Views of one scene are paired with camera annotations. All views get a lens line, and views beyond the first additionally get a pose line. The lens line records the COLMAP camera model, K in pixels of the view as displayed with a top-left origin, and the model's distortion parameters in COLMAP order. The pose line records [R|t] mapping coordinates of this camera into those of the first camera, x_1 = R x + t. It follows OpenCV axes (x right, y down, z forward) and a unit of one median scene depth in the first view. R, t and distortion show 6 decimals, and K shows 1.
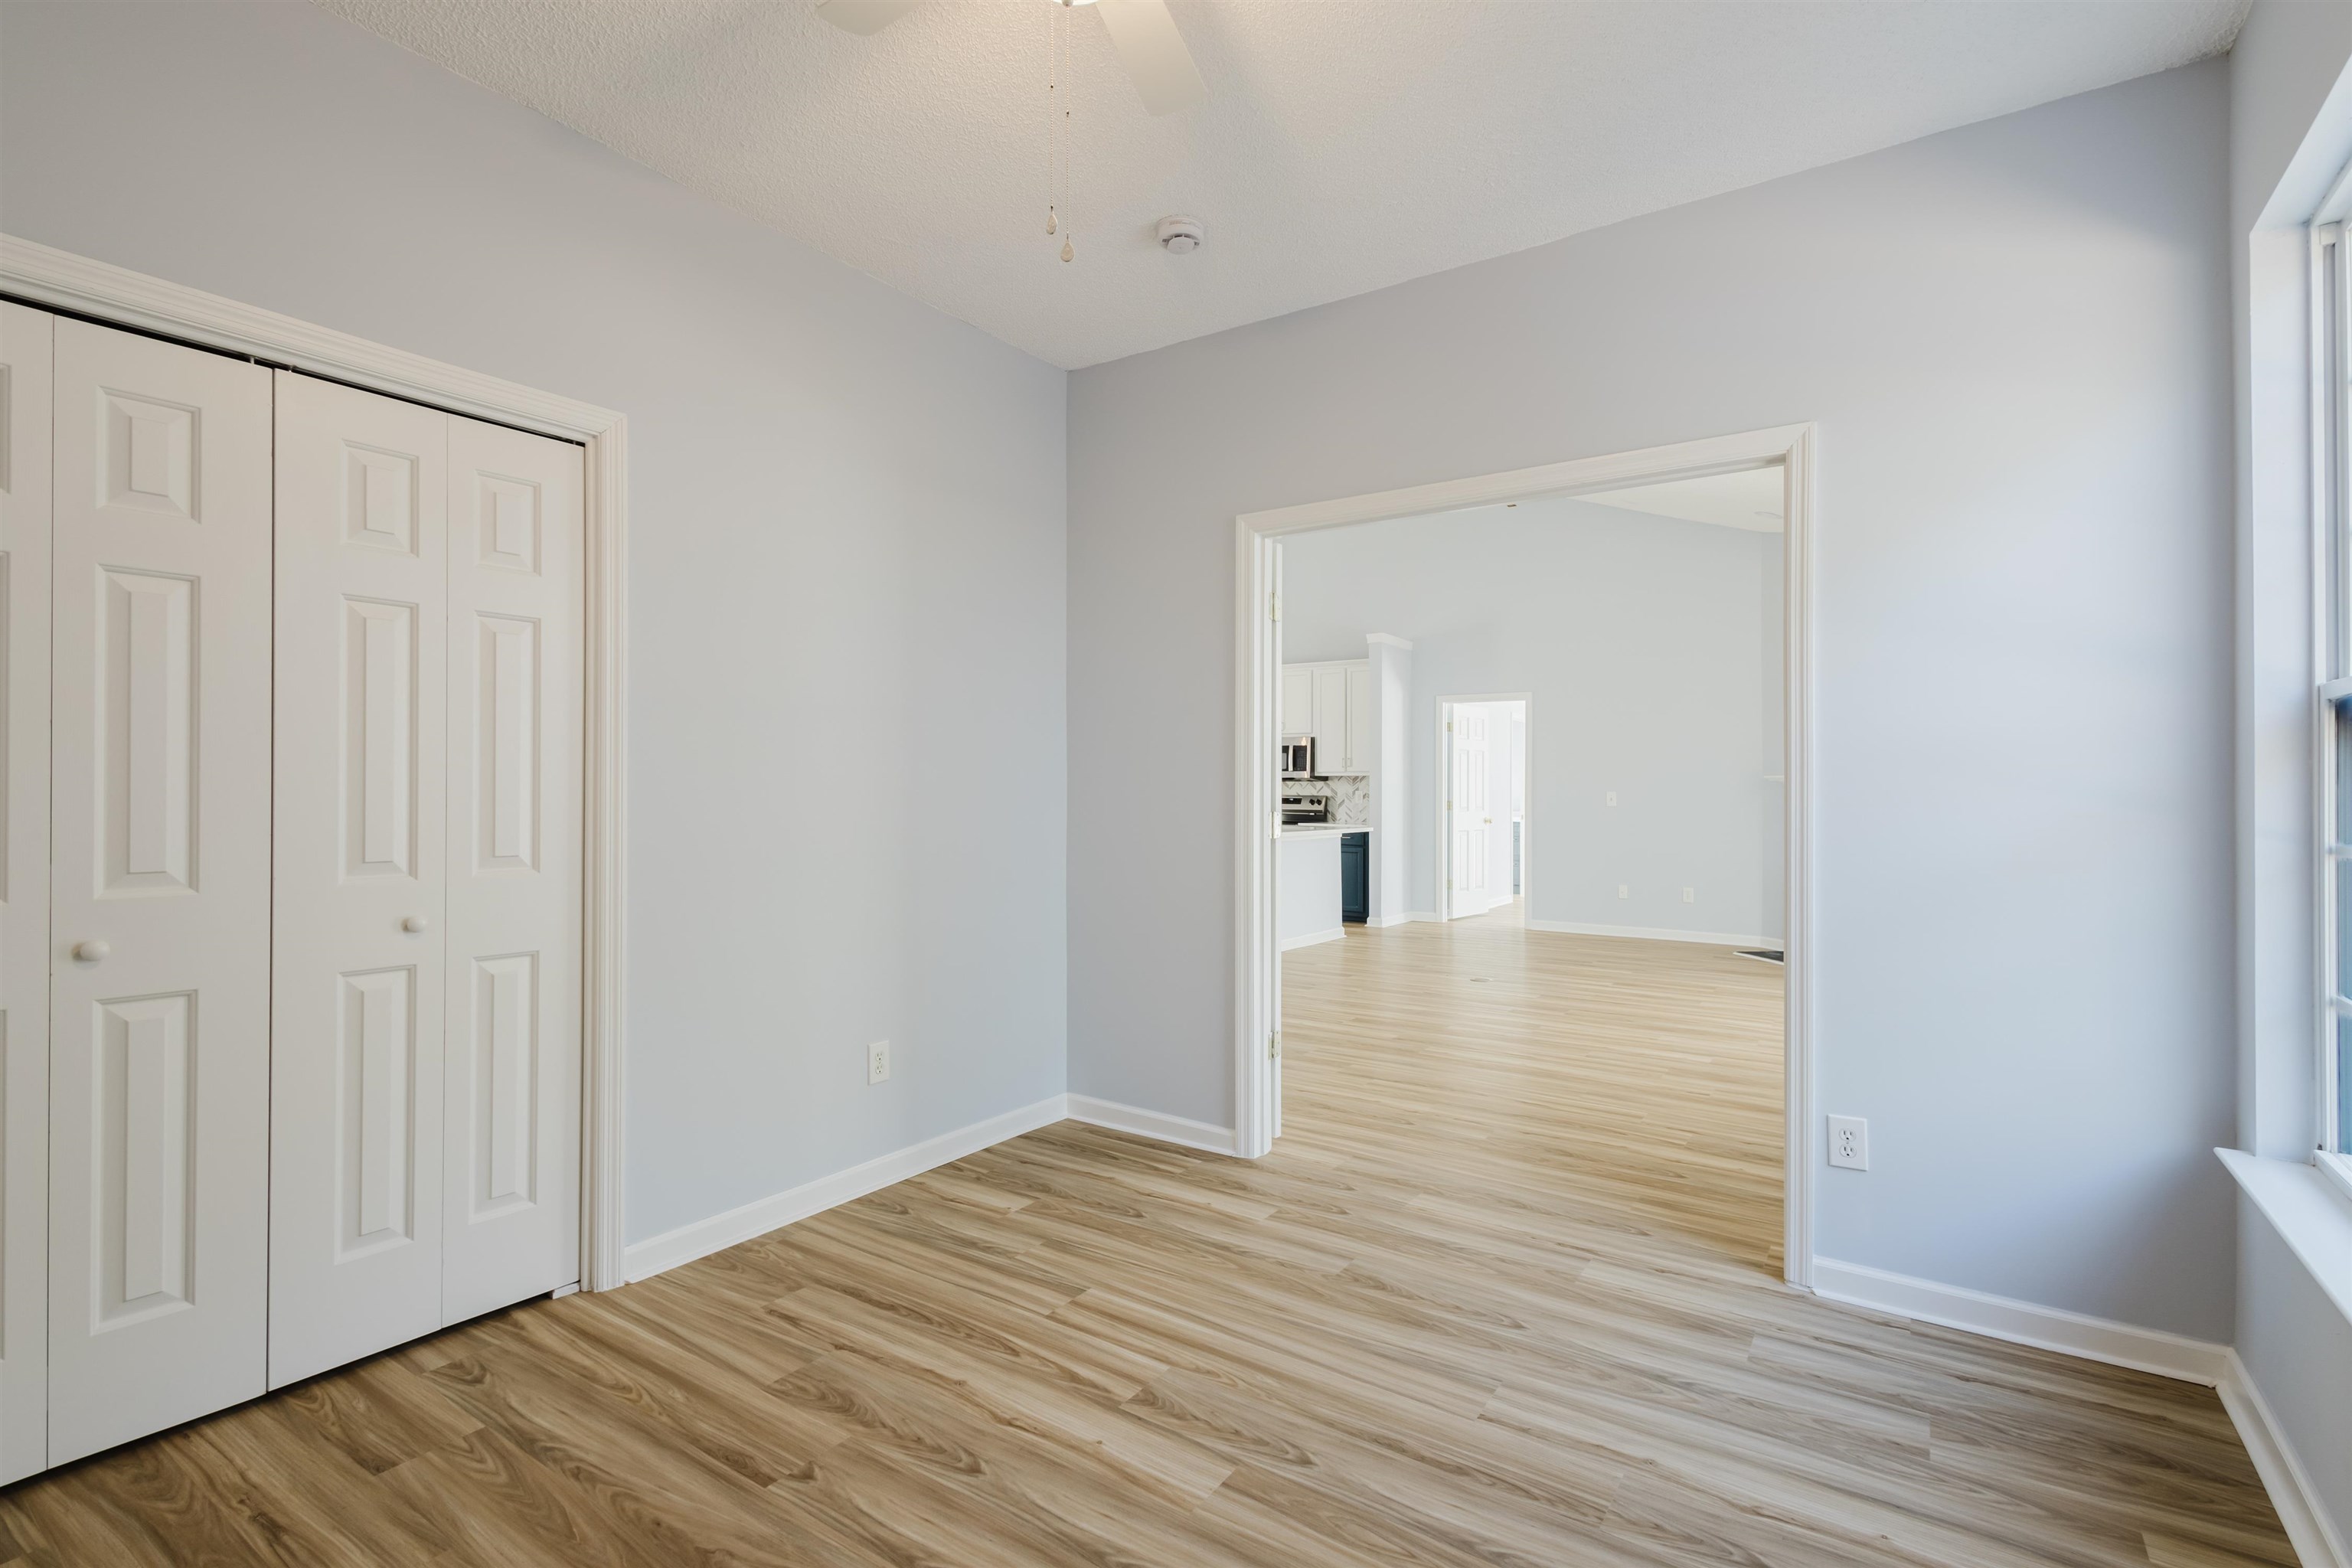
lens RADIAL K [[1084.7, 0, 1180.3], [0, 1084.7, 820.9], [0, 0, 1]] dist [0.022274, -0.006903]
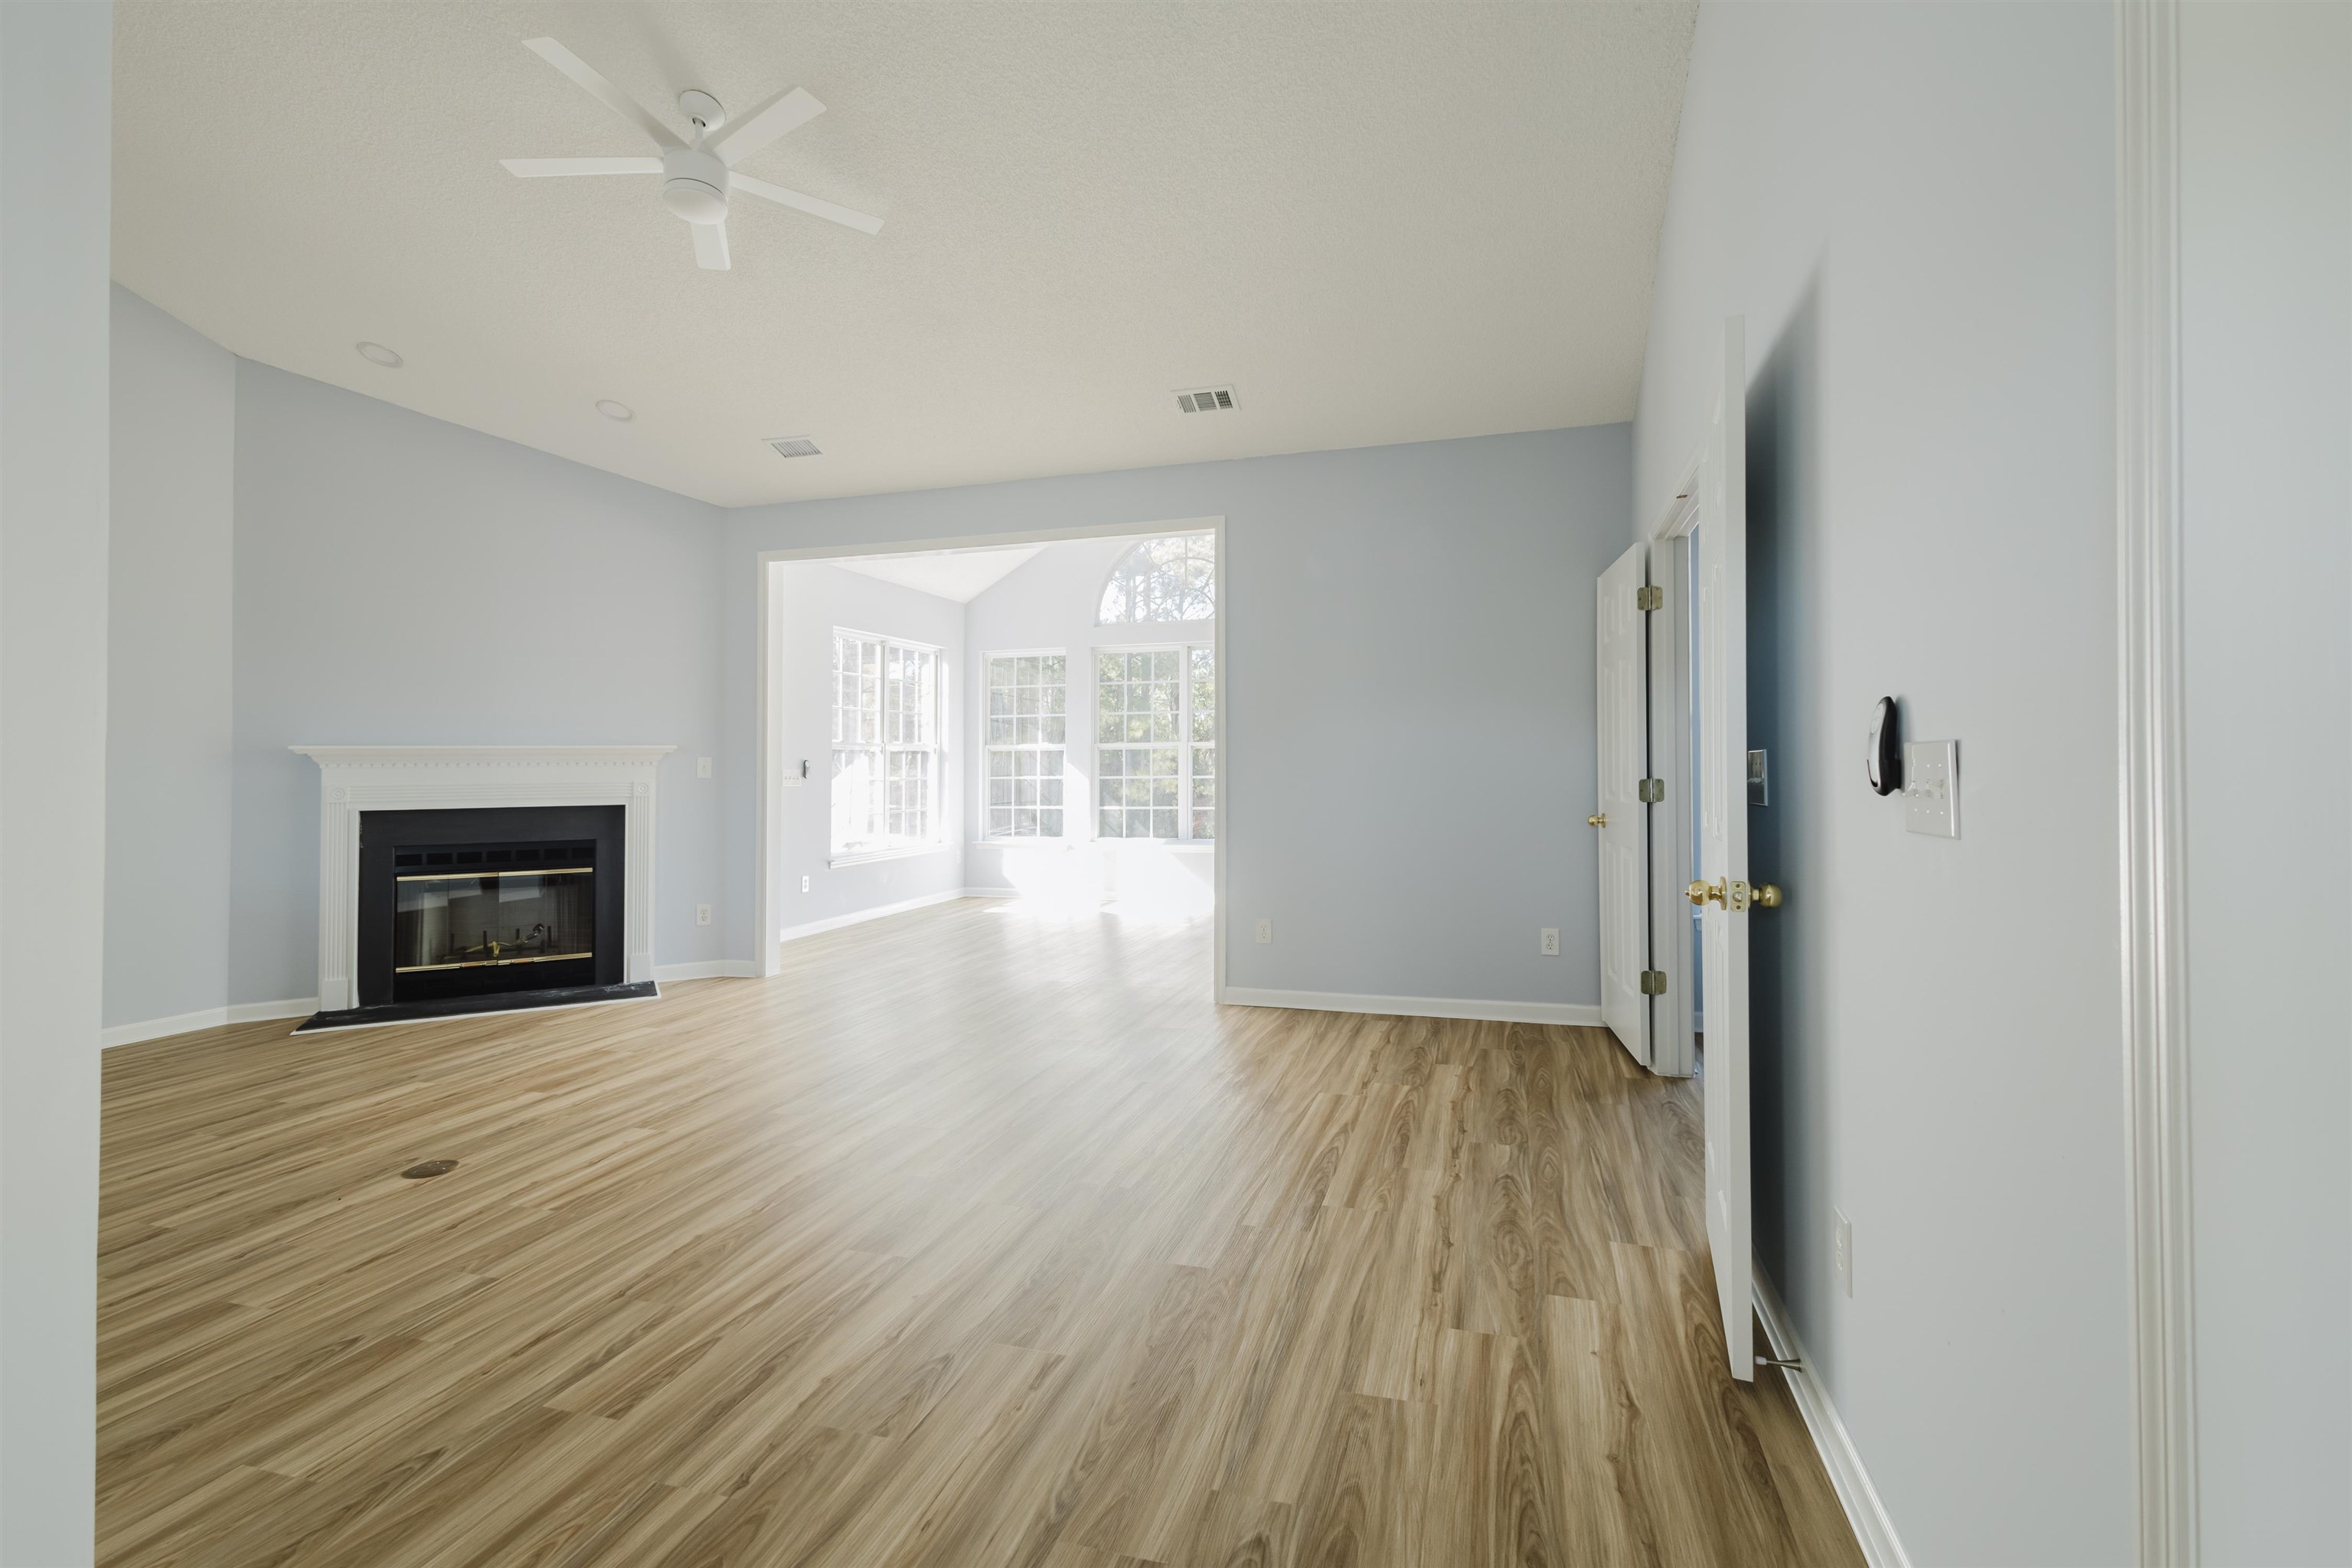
lens RADIAL K [[1094.6, 0, 1176.0], [0, 1094.6, 784.0], [0, 0, 1]] dist [0.010670, -0.001047]
pose [[-0.288985, -0.016099, 0.957198, -0.449291], [0.037100, 0.998919, 0.028001, -0.035676], [-0.956614, 0.043604, -0.288075, 1.367256]]
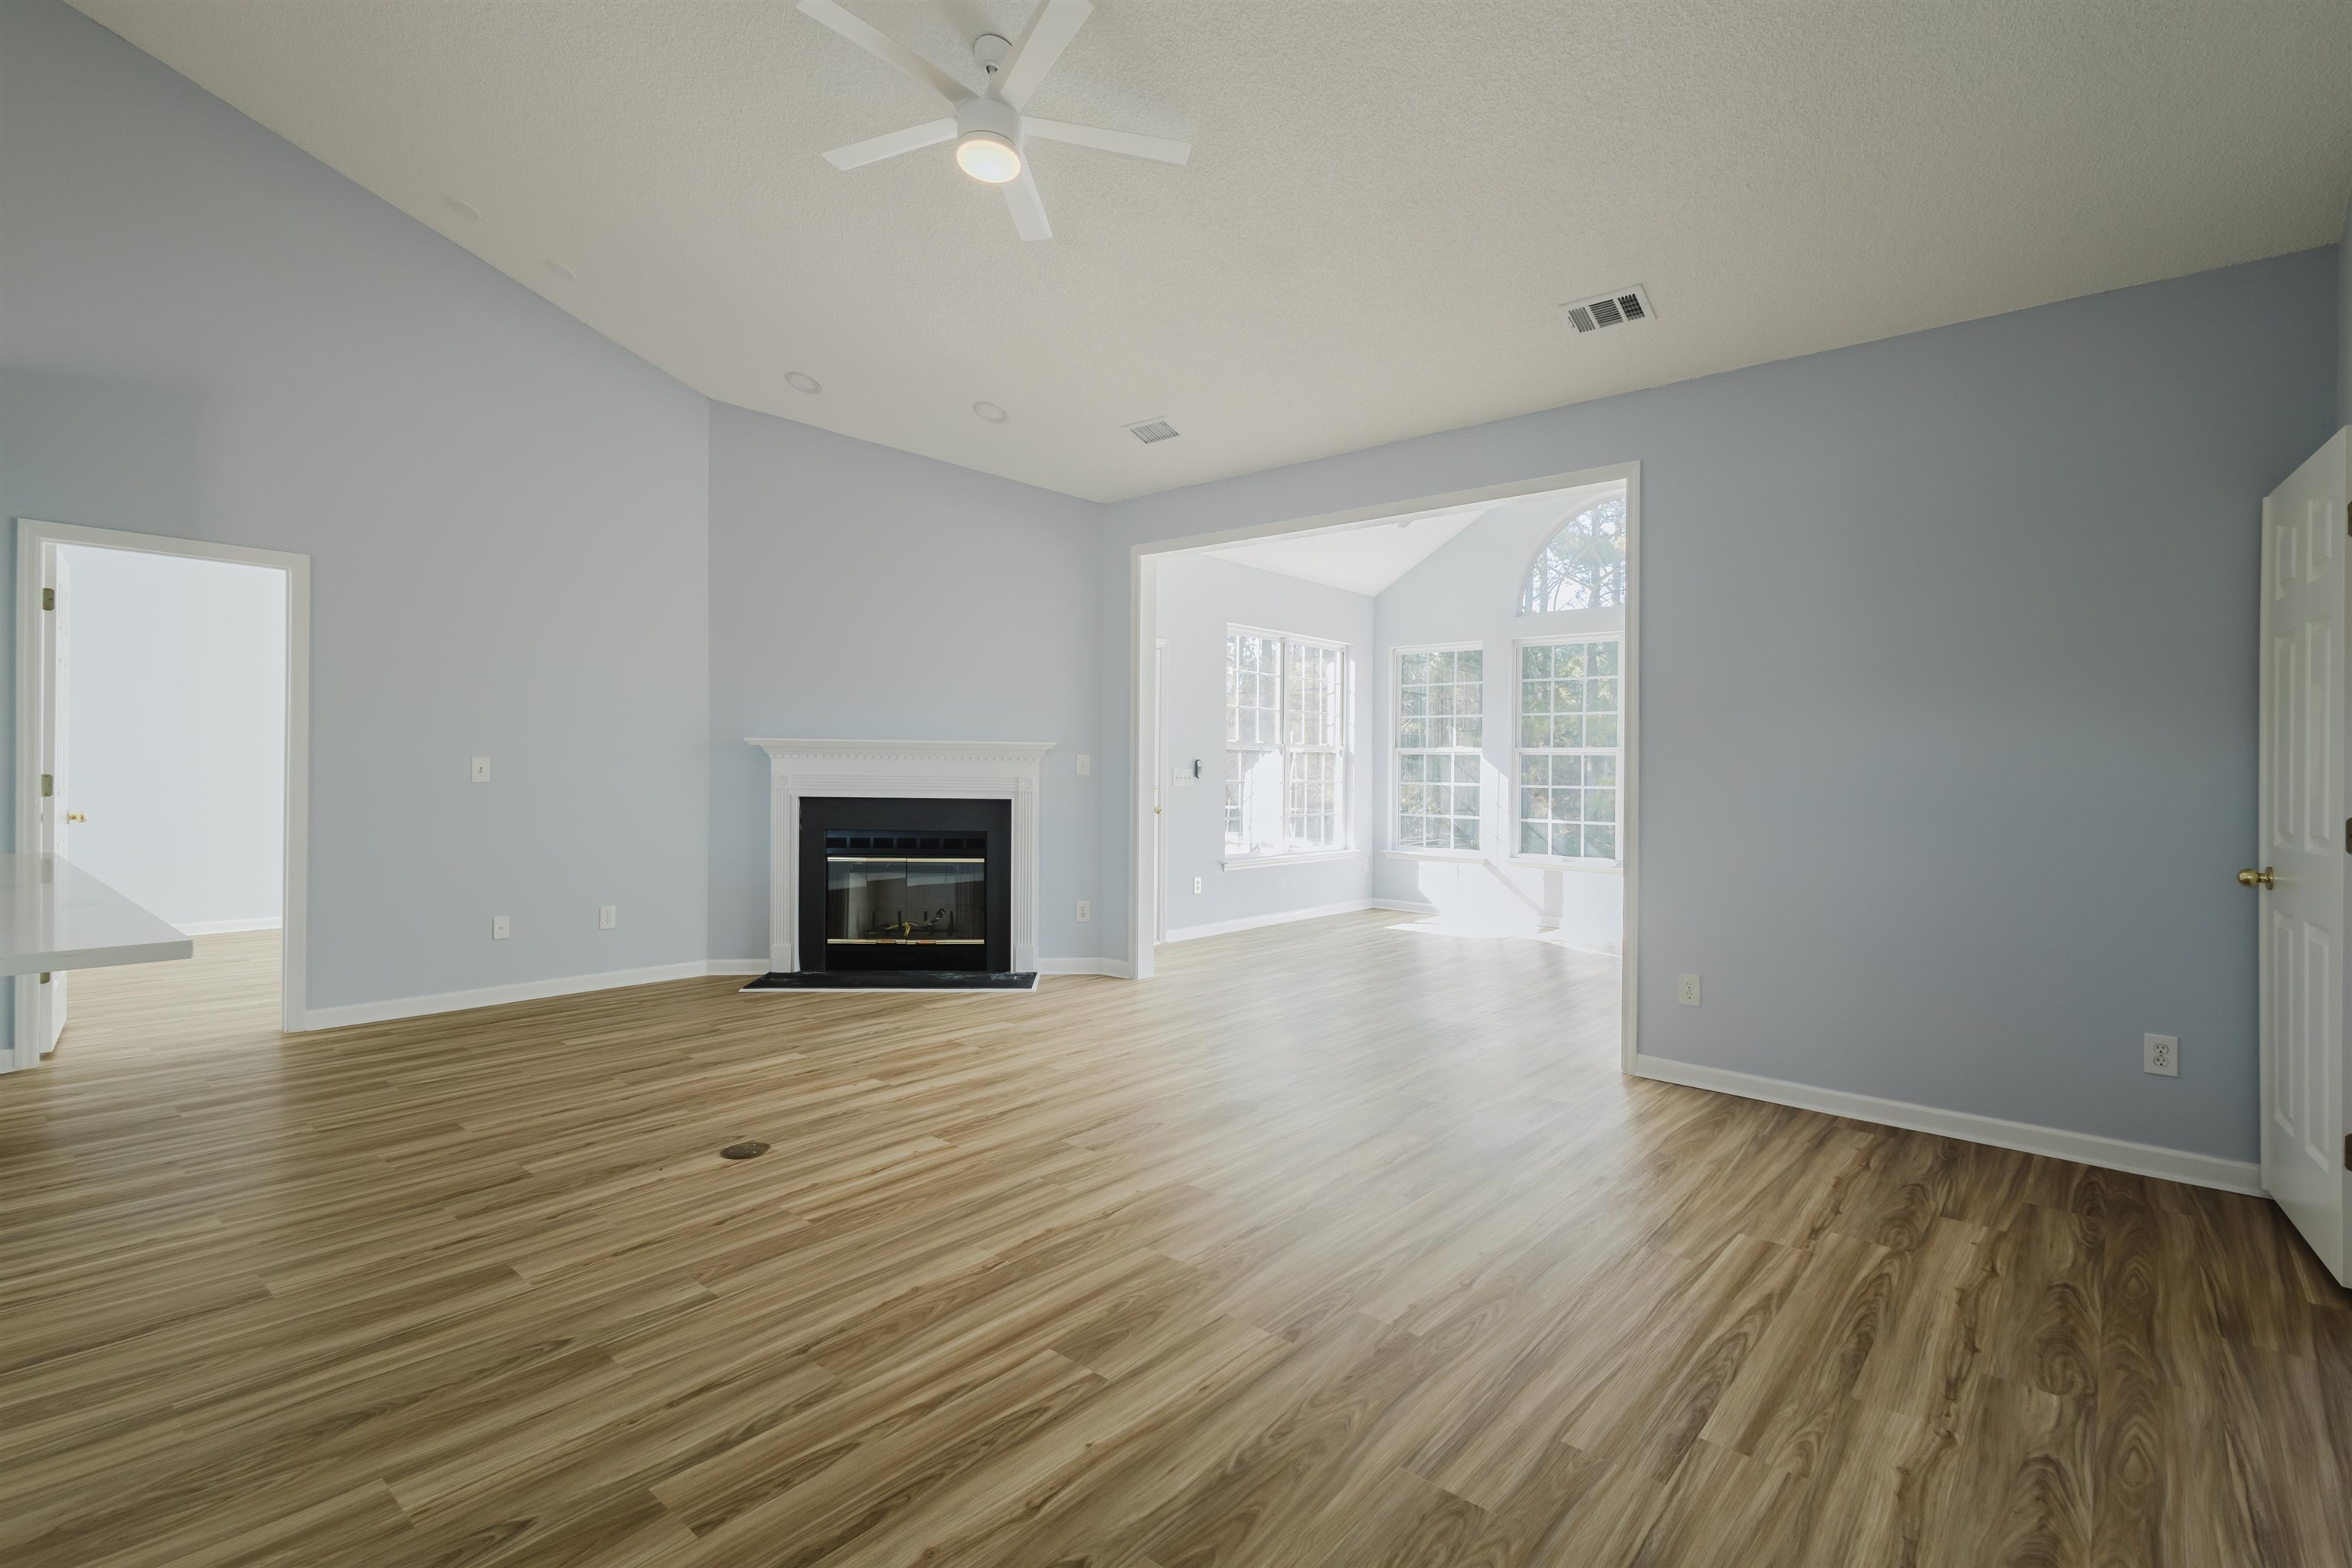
lens RADIAL K [[1089.5, 0, 1178.0], [0, 1089.5, 766.1], [0, 0, 1]] dist [0.012794, -0.002861]
pose [[0.120540, 0.000343, 0.992708, -0.302452], [0.014842, 0.999888, -0.002148, -0.033295], [-0.992598, 0.014993, 0.120521, 1.247605]]
